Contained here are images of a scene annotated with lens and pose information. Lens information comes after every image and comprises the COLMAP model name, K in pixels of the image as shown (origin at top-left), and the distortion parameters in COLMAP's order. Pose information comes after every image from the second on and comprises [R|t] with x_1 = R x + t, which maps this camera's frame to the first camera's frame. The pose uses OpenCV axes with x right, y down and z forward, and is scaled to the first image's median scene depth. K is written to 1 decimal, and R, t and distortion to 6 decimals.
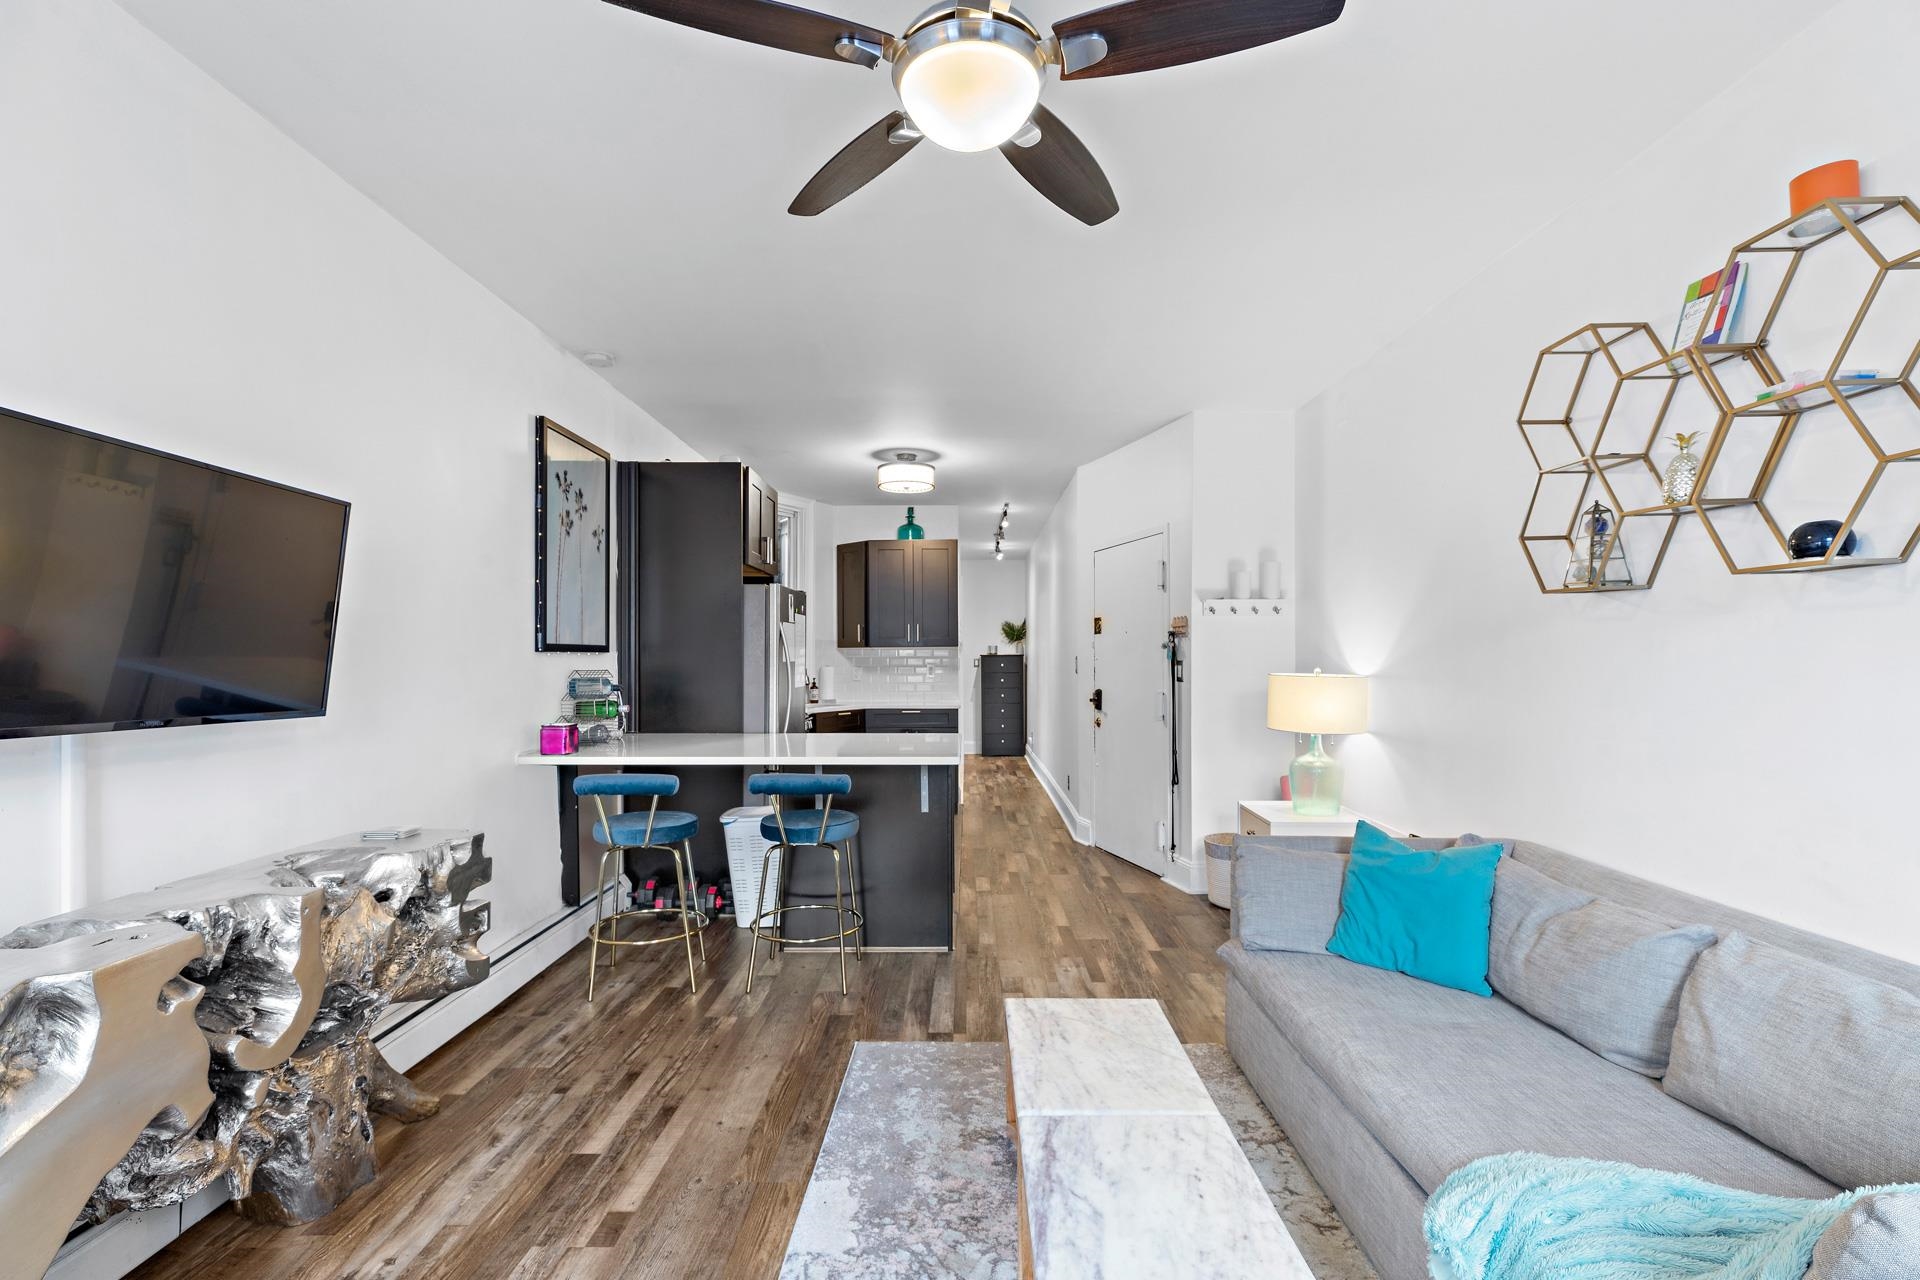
lens RADIAL K [[864.9, 0, 958.7], [0, 864.9, 662.2], [0, 0, 1]] dist [0.003291, 0.000090]
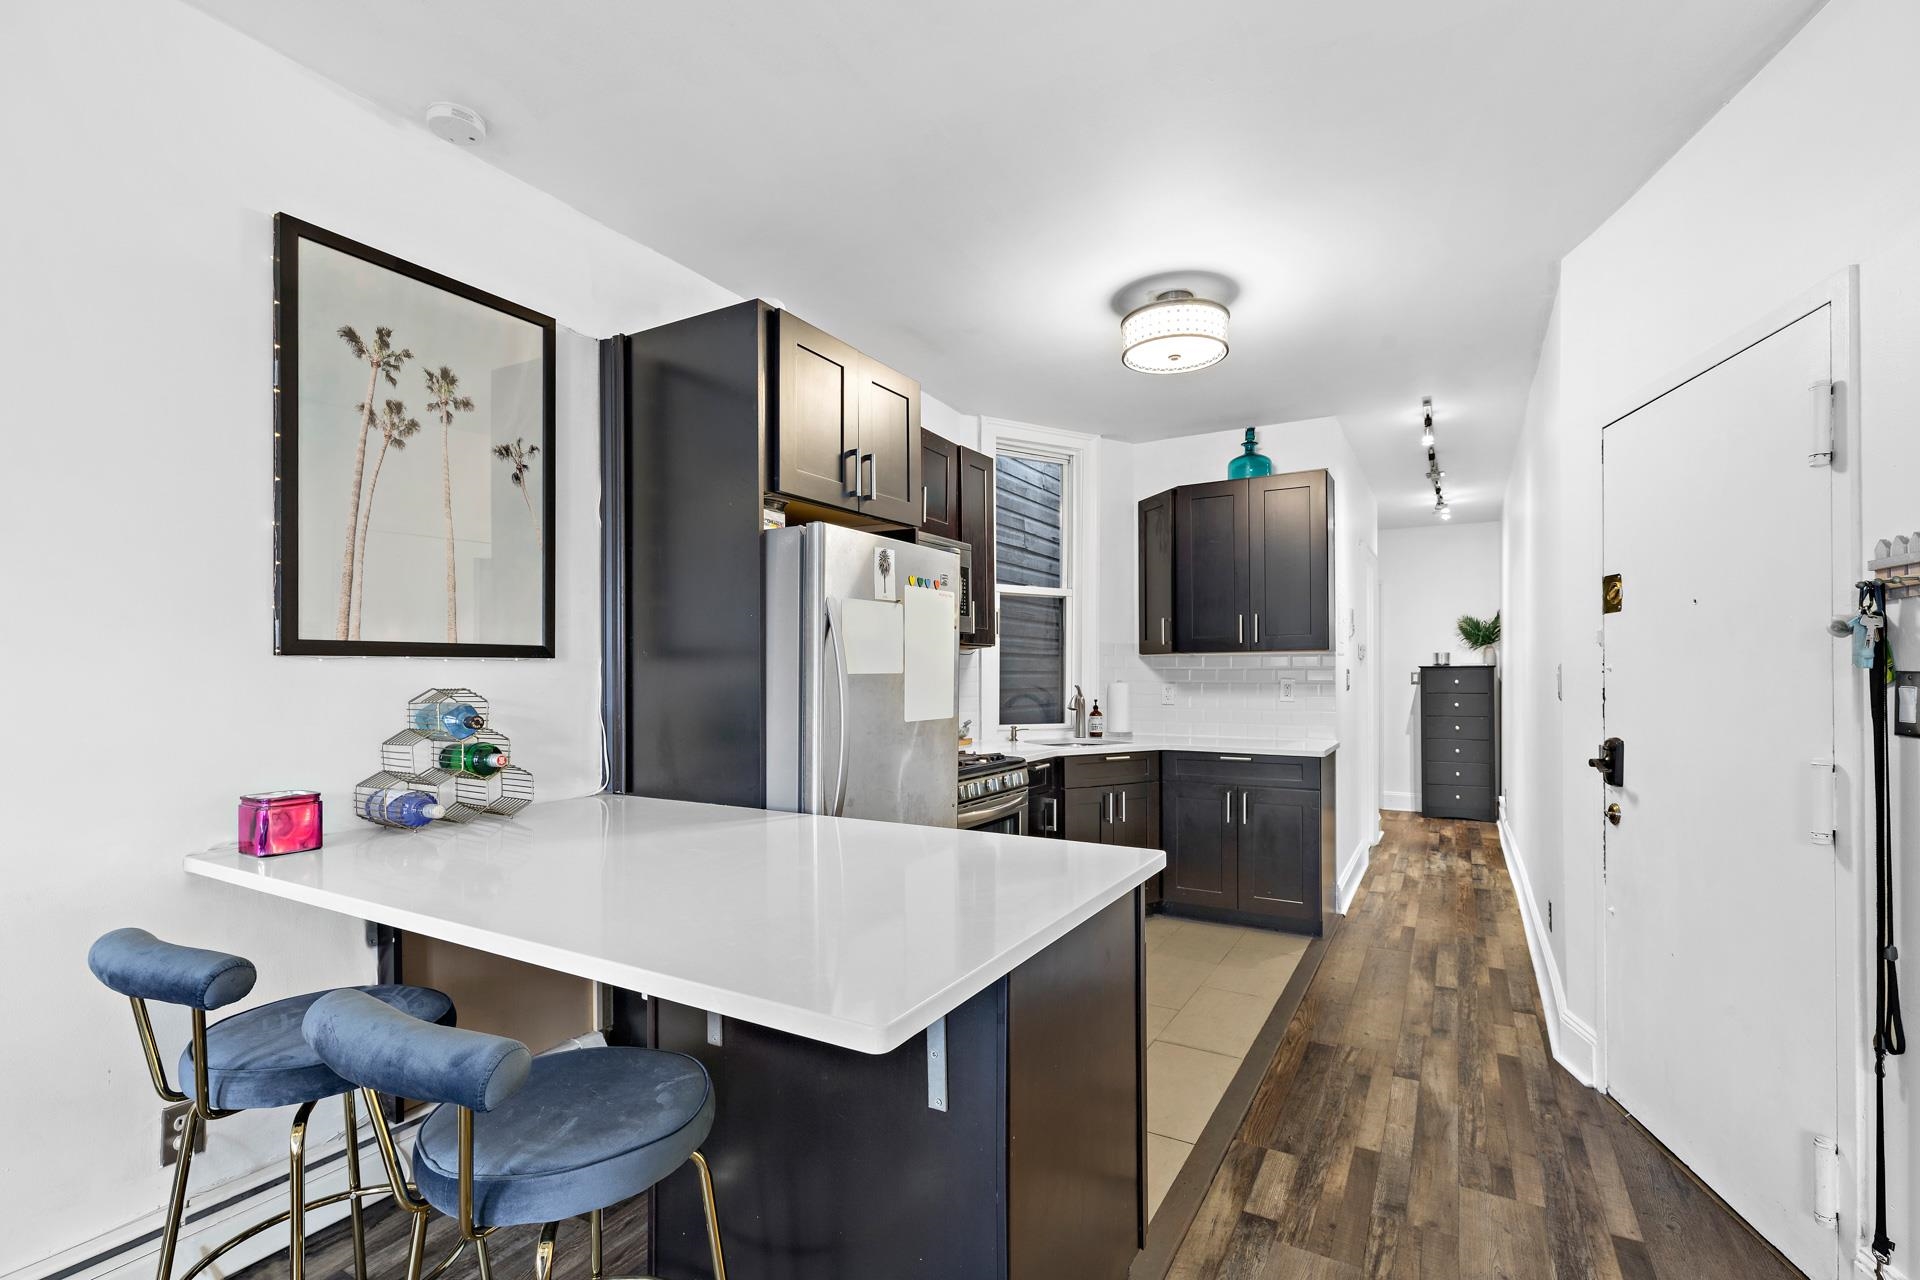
lens RADIAL K [[868.4, 0, 964.3], [0, 868.4, 673.1], [0, 0, 1]] dist [0.004709, 0.000160]
pose [[0.872818, -0.000927, -0.488045, 0.138051], [-0.001237, 0.999991, -0.004112, 0.000686], [0.488044, 0.004193, 0.872809, 0.700248]]
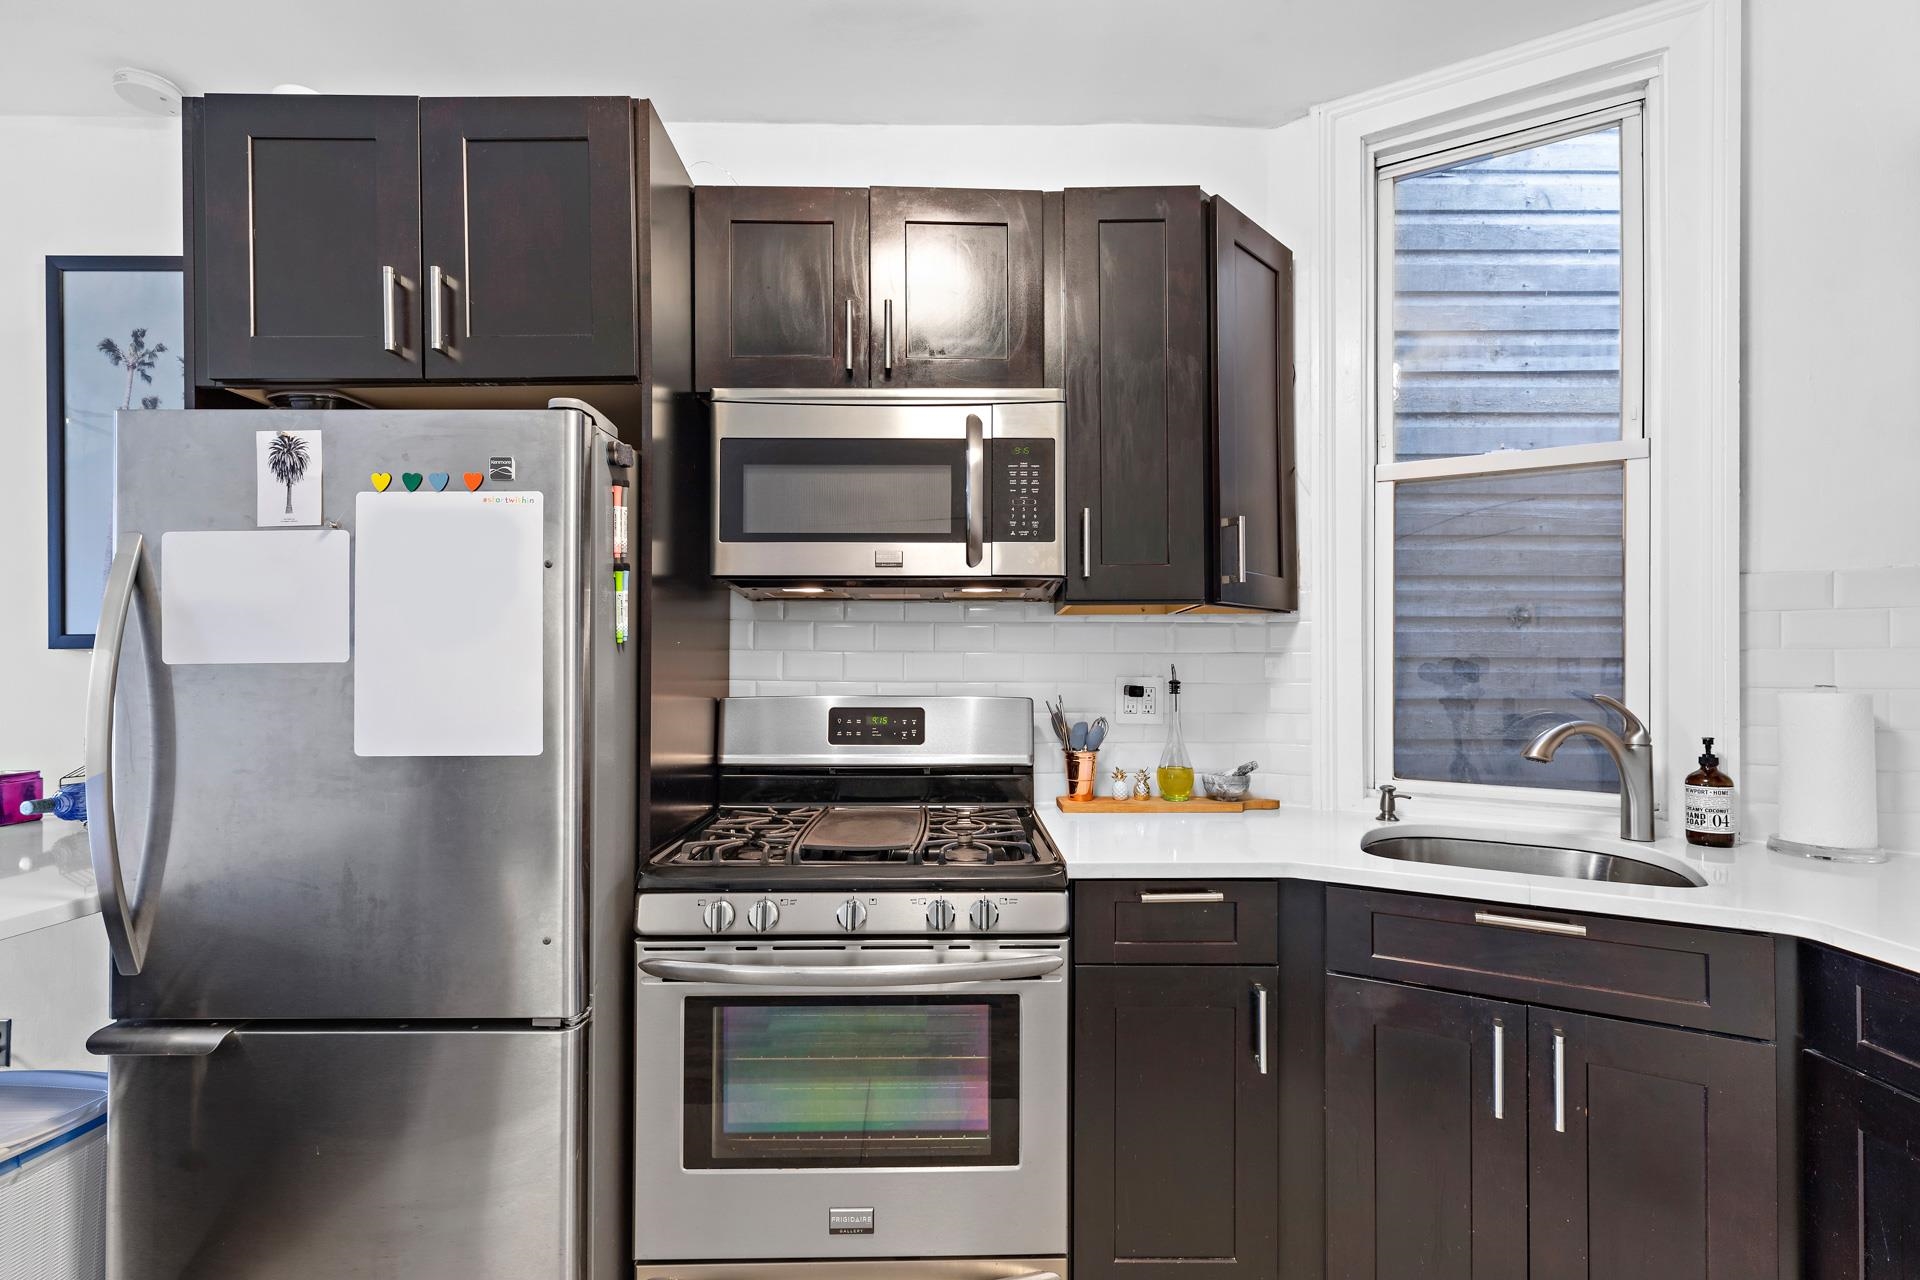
lens RADIAL K [[854.2, 0, 958.4], [0, 854.2, 658.9], [0, 0, 1]] dist [0.001204, 0.000663]
pose [[0.014335, -0.007313, -0.999871, 0.115671], [-0.003944, 0.999965, -0.007370, -0.001772], [0.999889, 0.004049, 0.014305, 1.526690]]
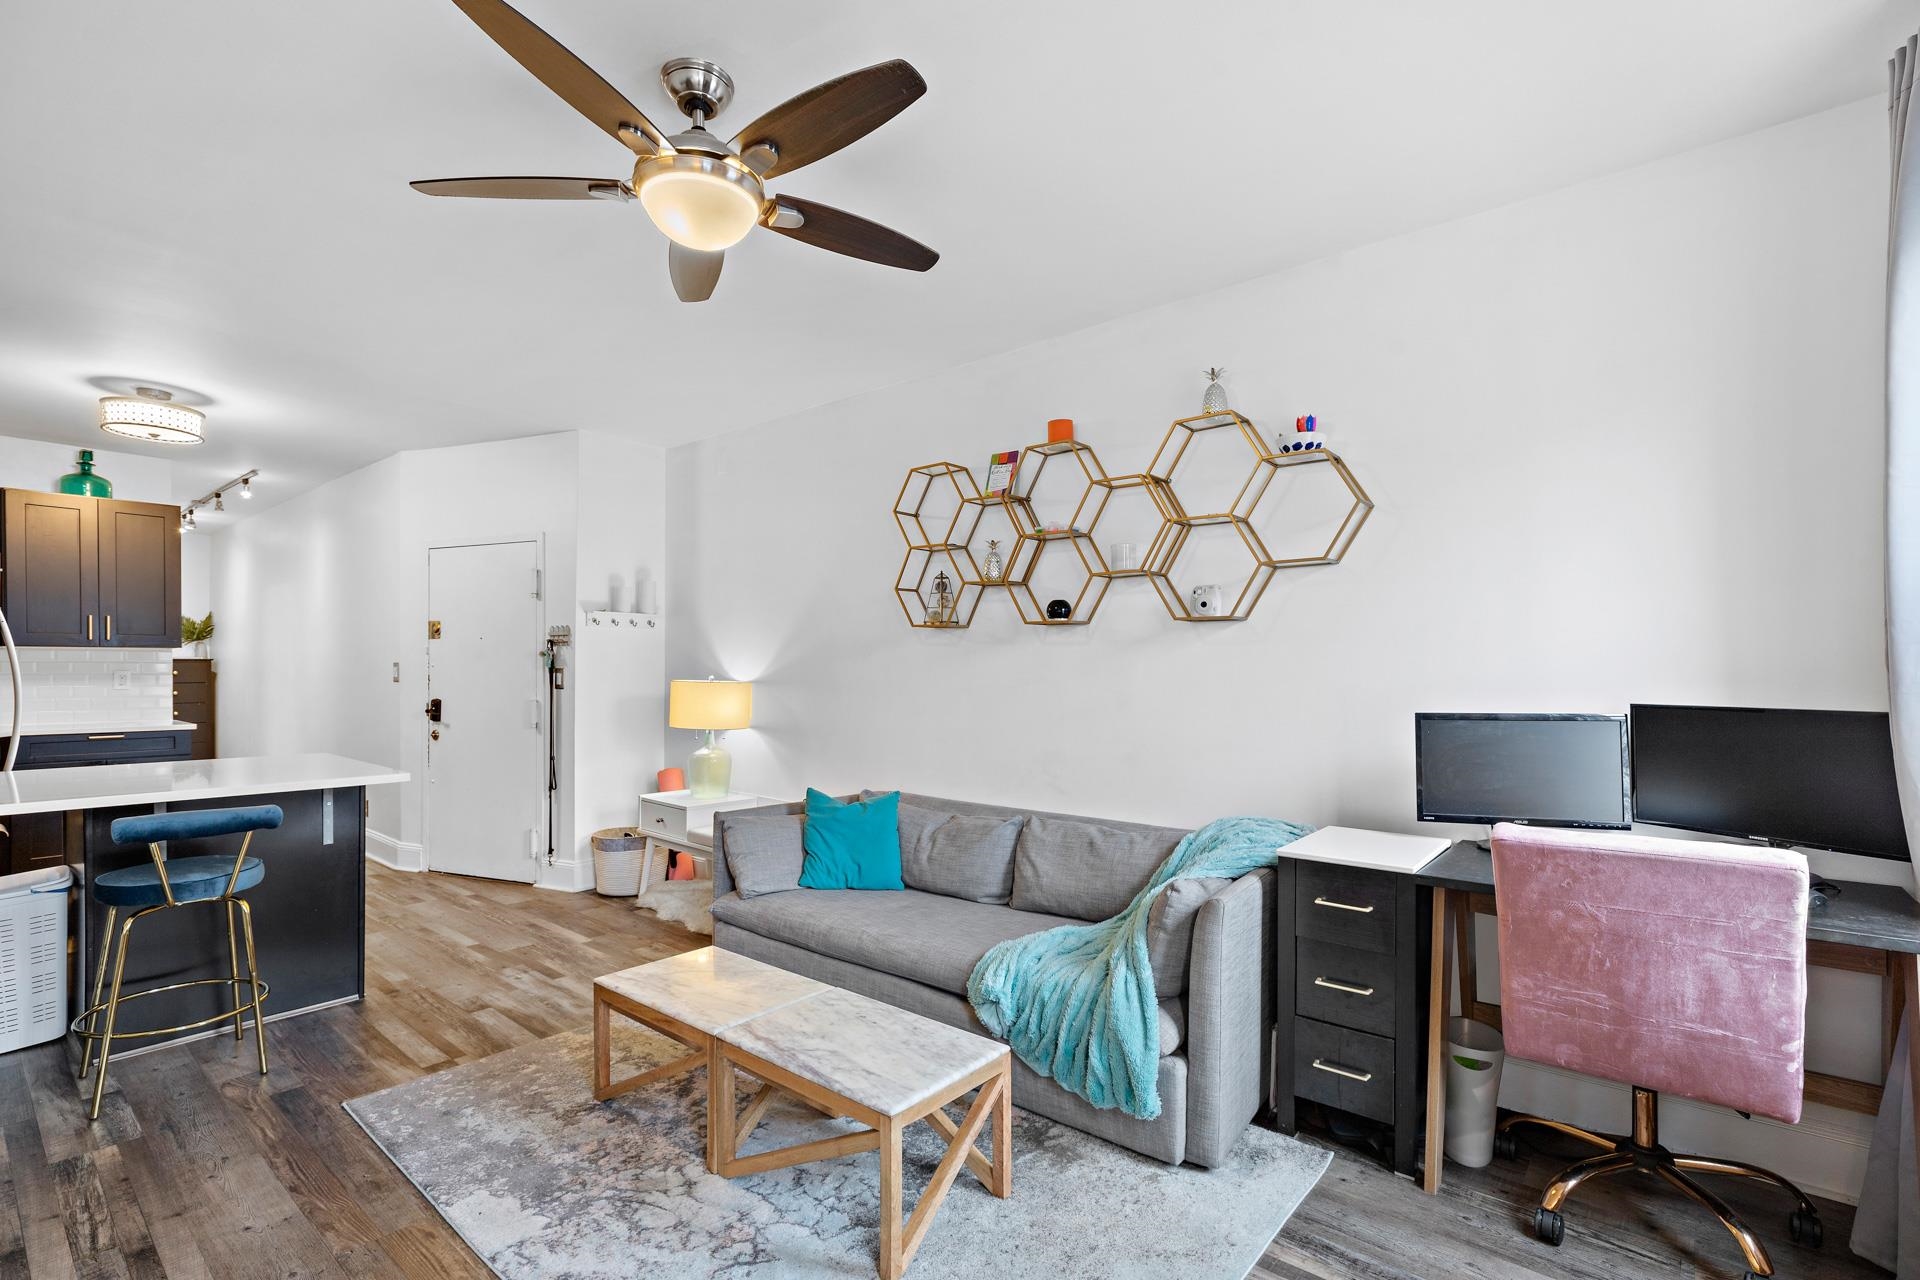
lens RADIAL K [[868.4, 0, 964.3], [0, 868.4, 673.1], [0, 0, 1]] dist [0.004709, 0.000160]
pose [[0.630877, 0.001647, 0.775881, -0.310275], [-0.004330, 0.999990, 0.001398, 0.000186], [-0.775870, -0.004242, 0.630878, -0.031447]]
